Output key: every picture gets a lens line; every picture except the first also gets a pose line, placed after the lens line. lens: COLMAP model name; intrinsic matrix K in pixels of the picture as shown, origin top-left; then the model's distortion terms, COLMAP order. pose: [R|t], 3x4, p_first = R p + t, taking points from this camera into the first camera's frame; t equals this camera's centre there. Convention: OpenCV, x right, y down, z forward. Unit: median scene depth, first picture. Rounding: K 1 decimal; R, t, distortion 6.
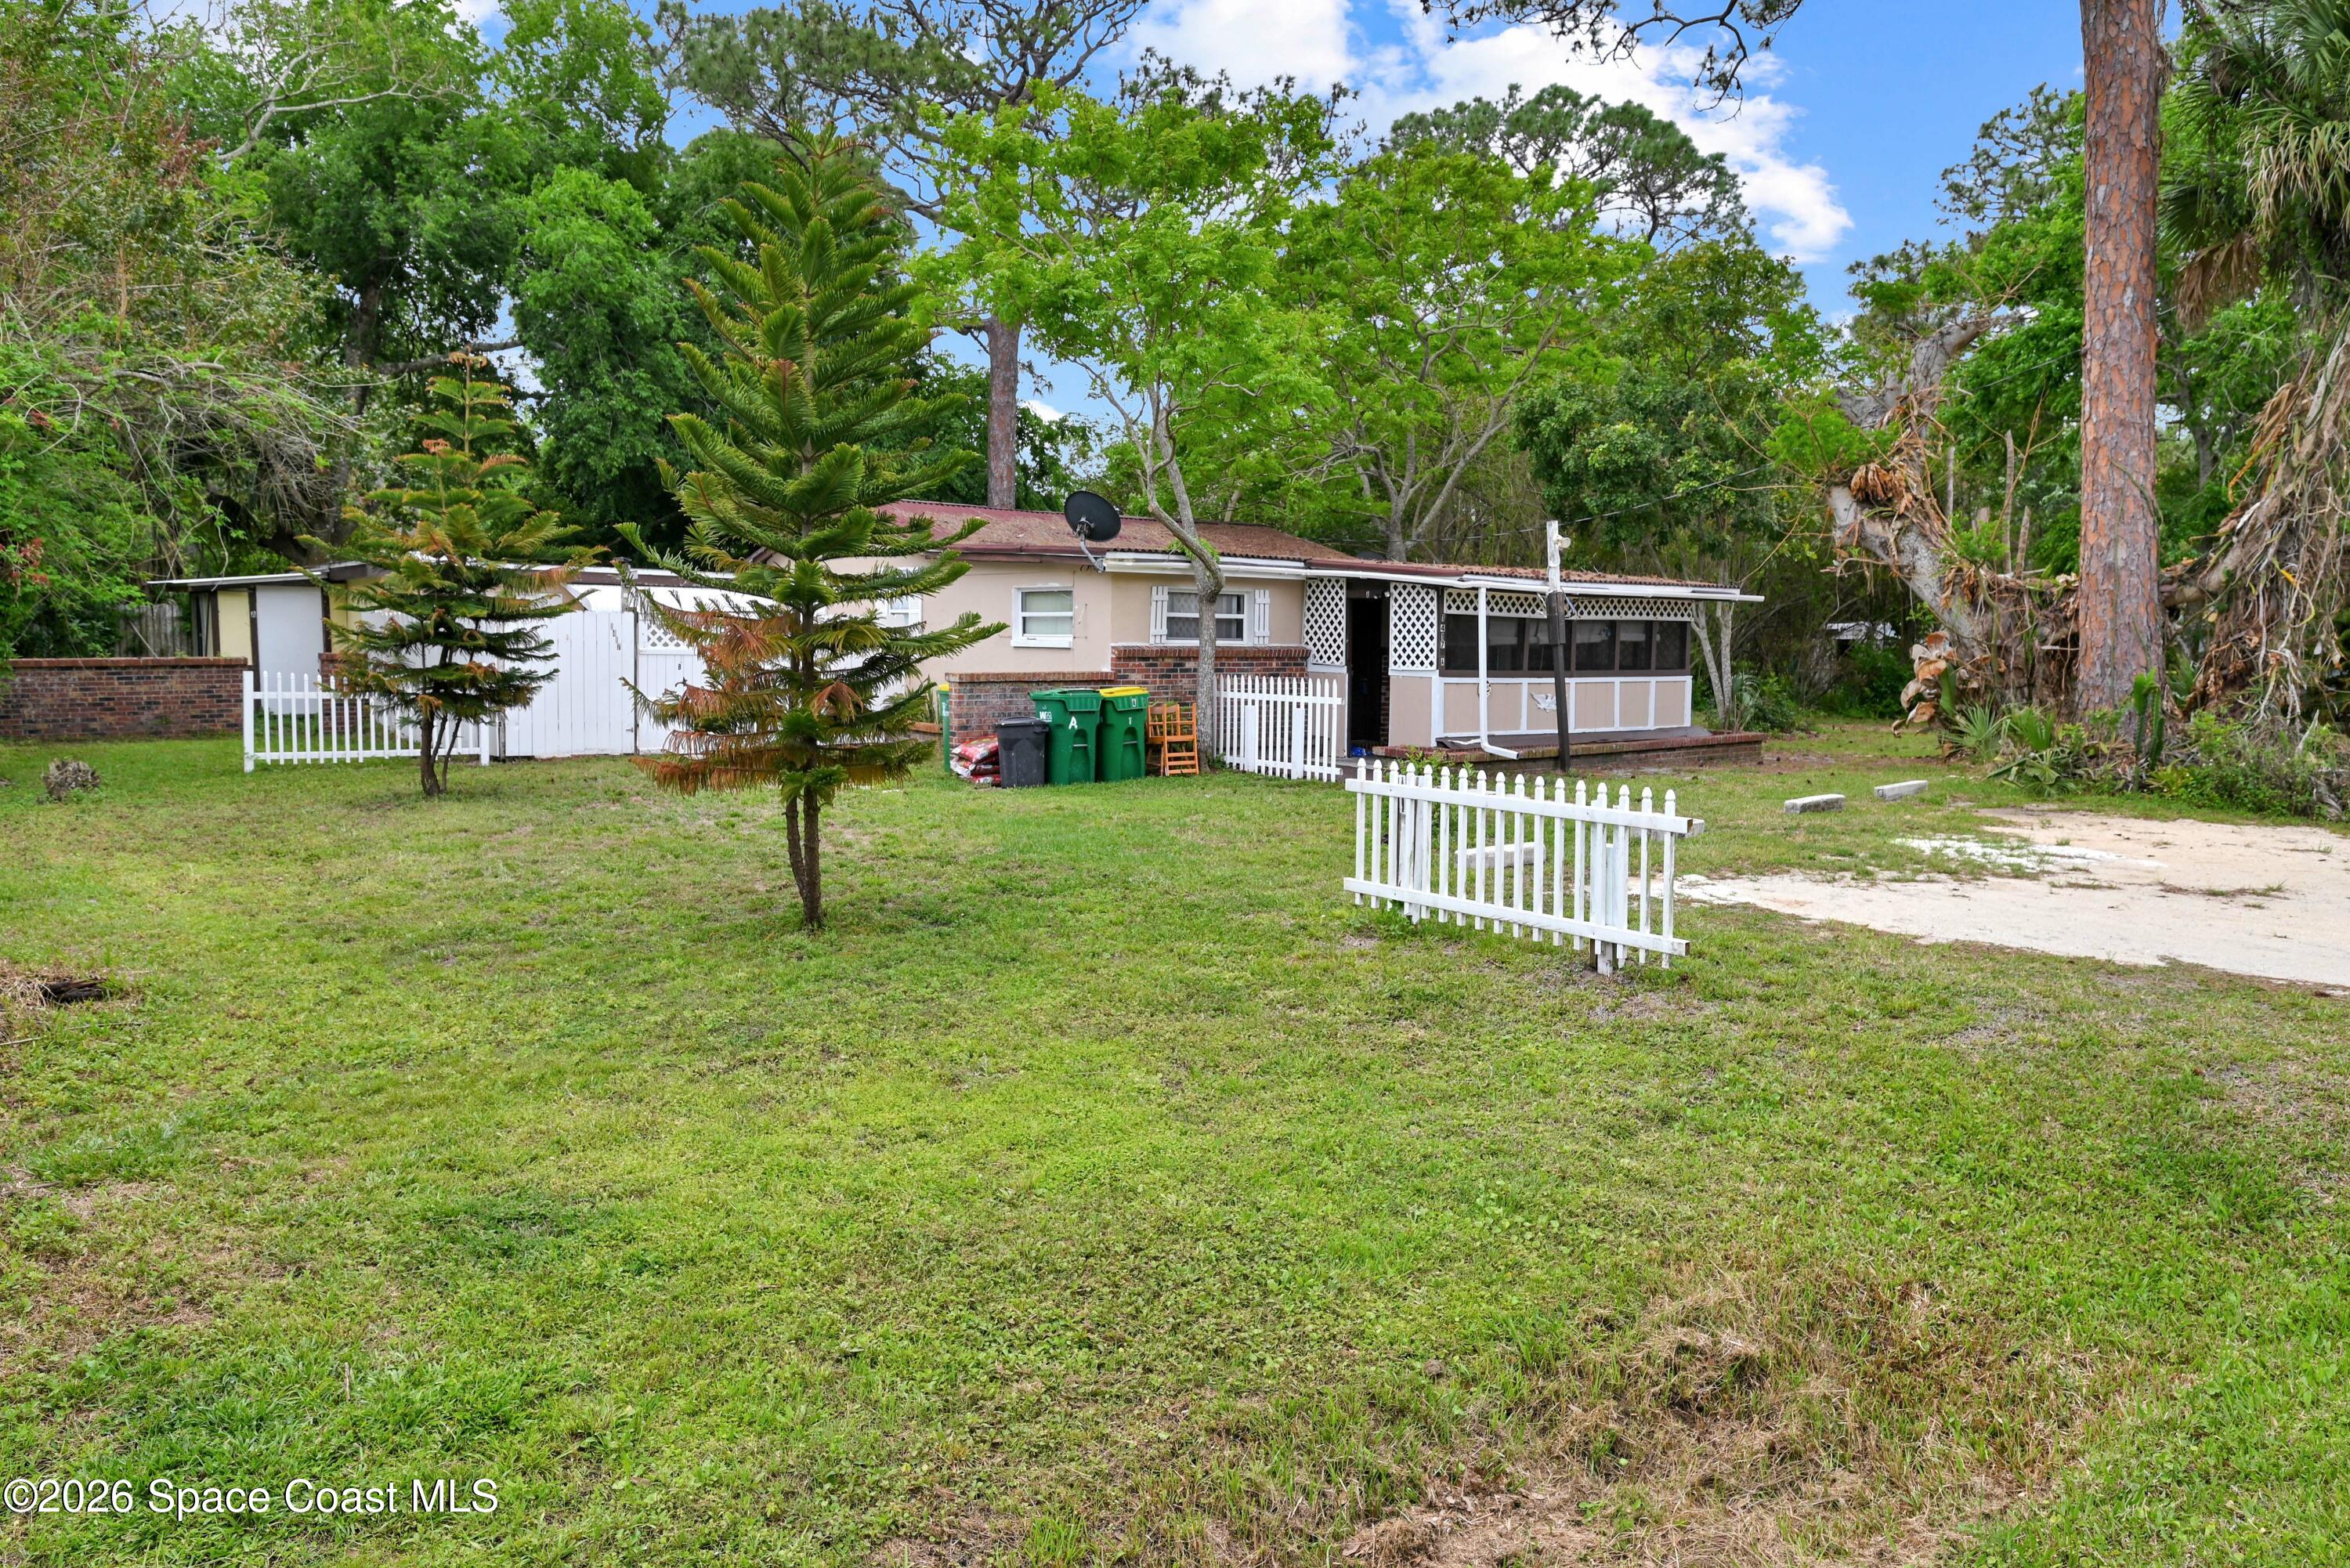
lens RADIAL K [[1554.1, 0, 1175.0], [0, 1554.1, 784.0], [0, 0, 1]] dist [-0.001926, -0.001116]
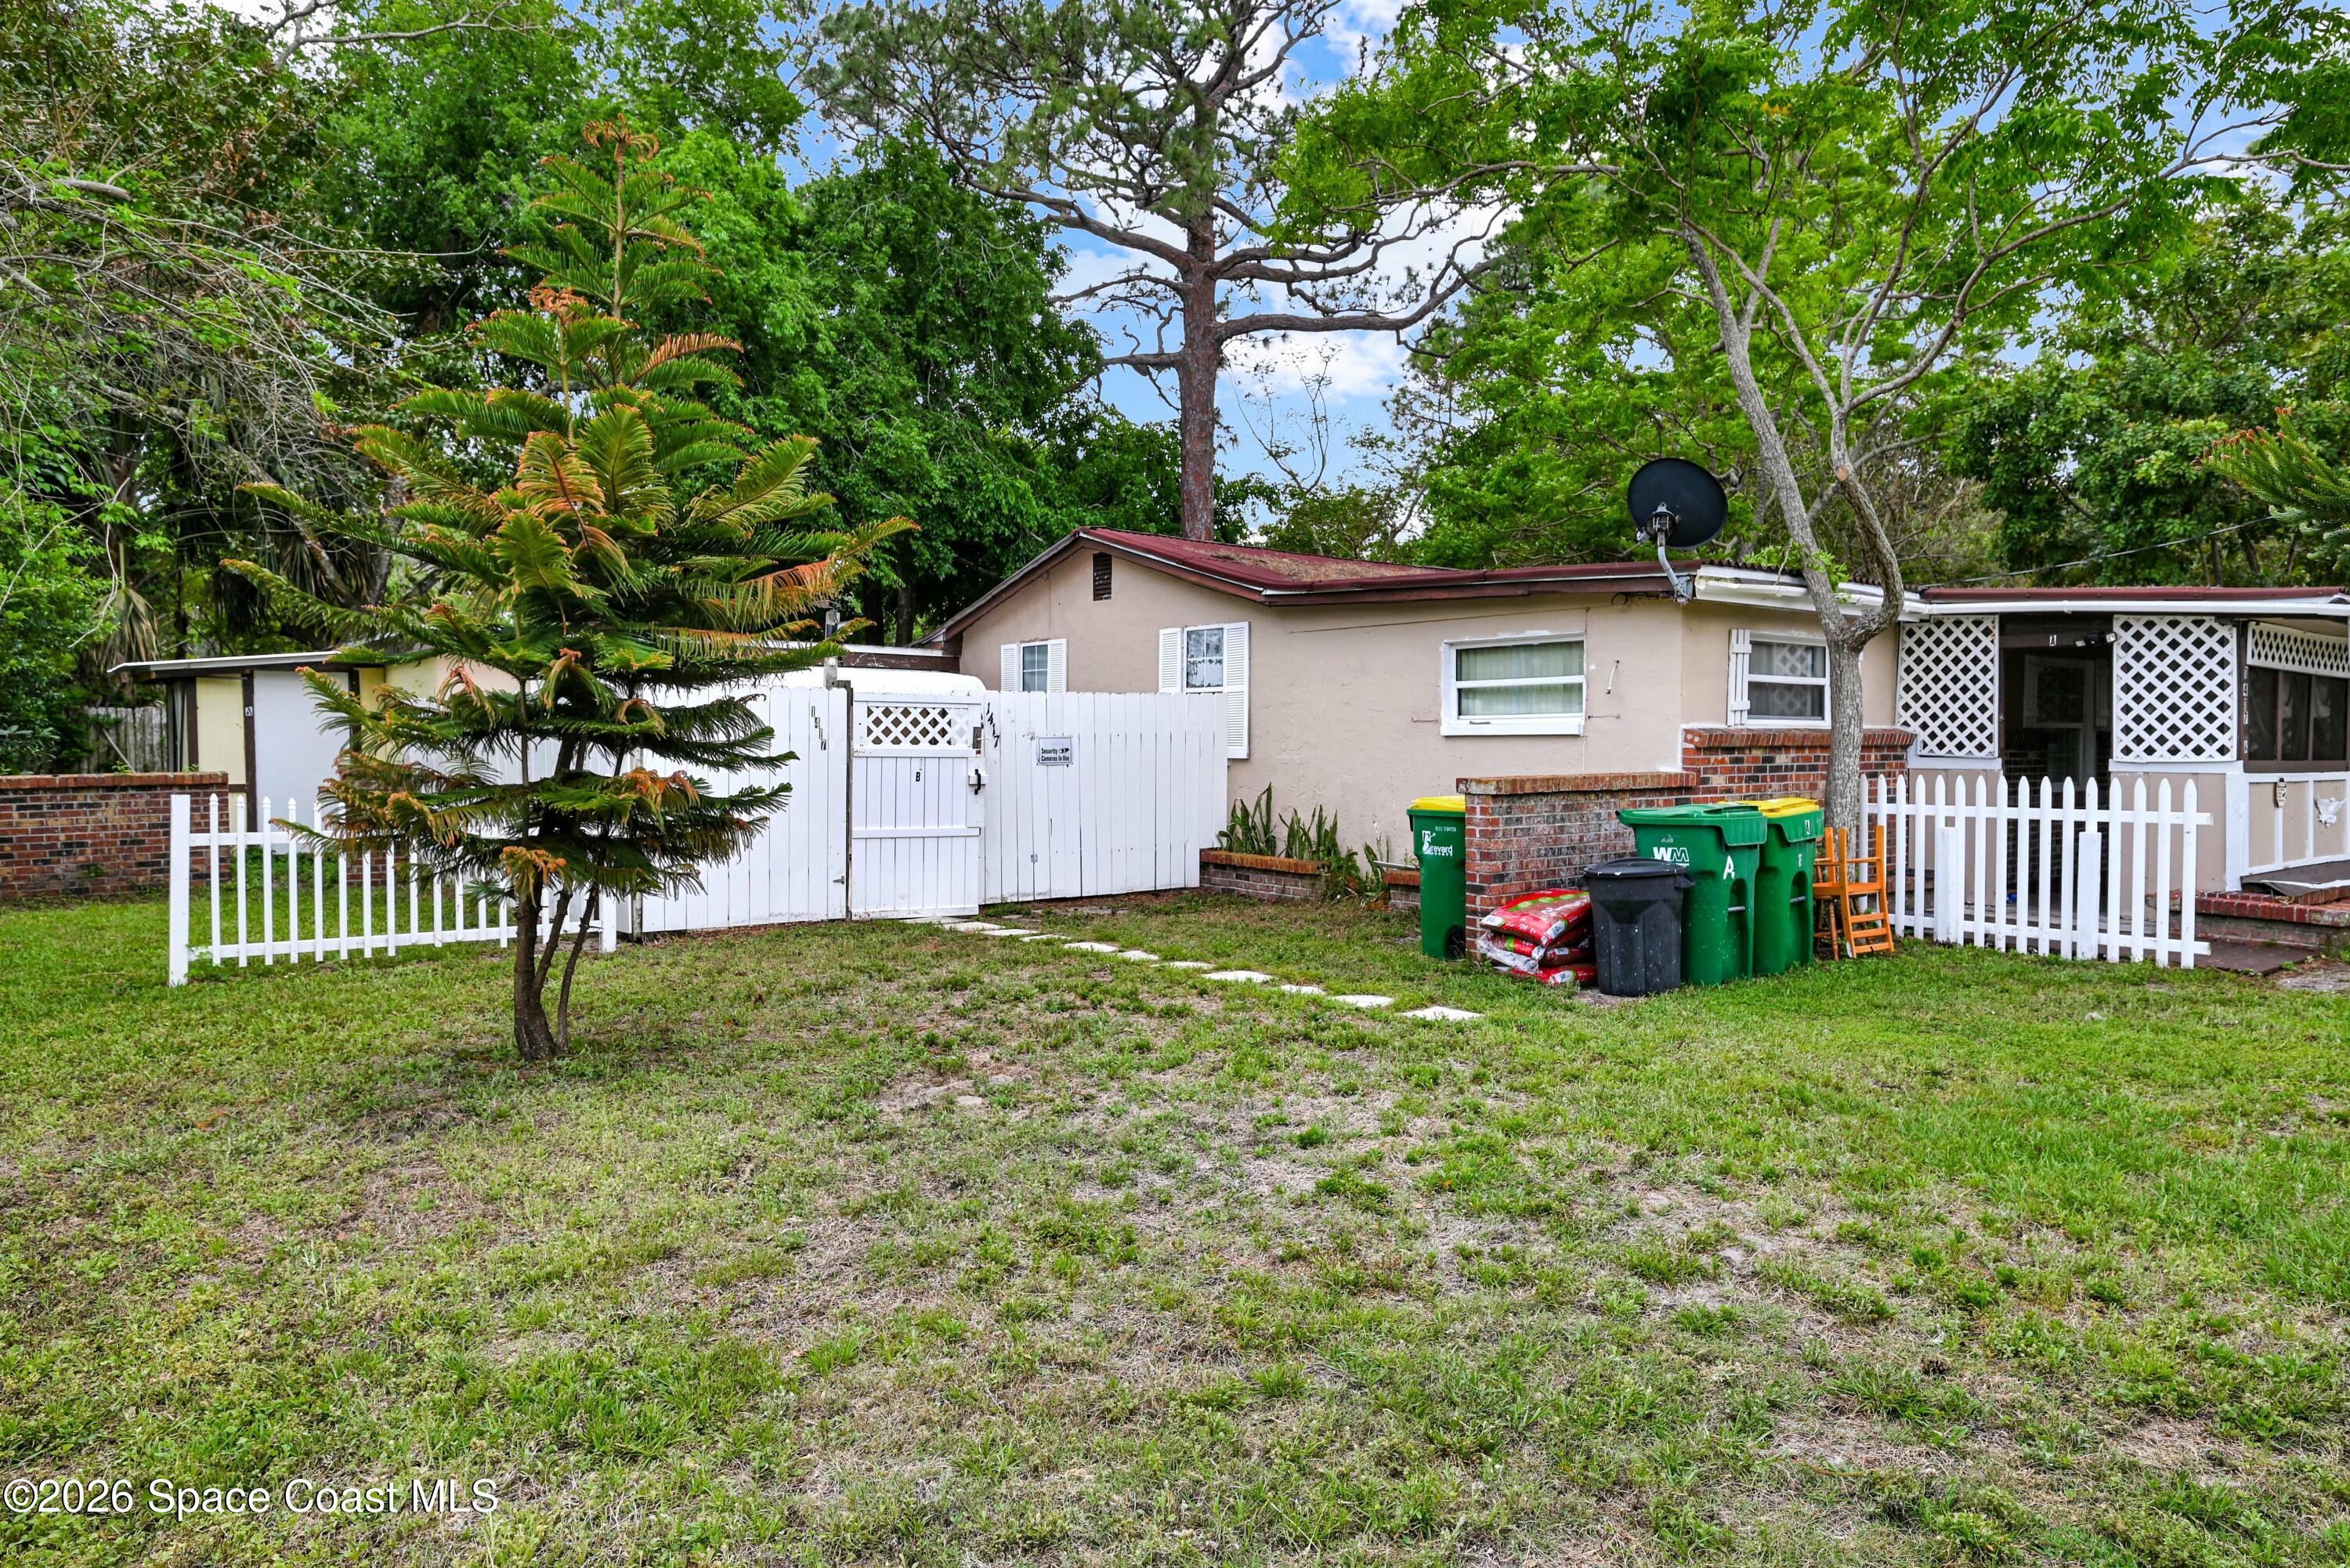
lens RADIAL K [[1423.9, 0, 1175.0], [0, 1423.9, 784.0], [0, 0, 1]] dist [0.005582, 0.001004]
pose [[0.999851, -0.015567, 0.007493, -0.245421], [0.016037, 0.997594, -0.067452, -0.036075], [-0.006425, 0.067563, 0.997694, 0.482363]]
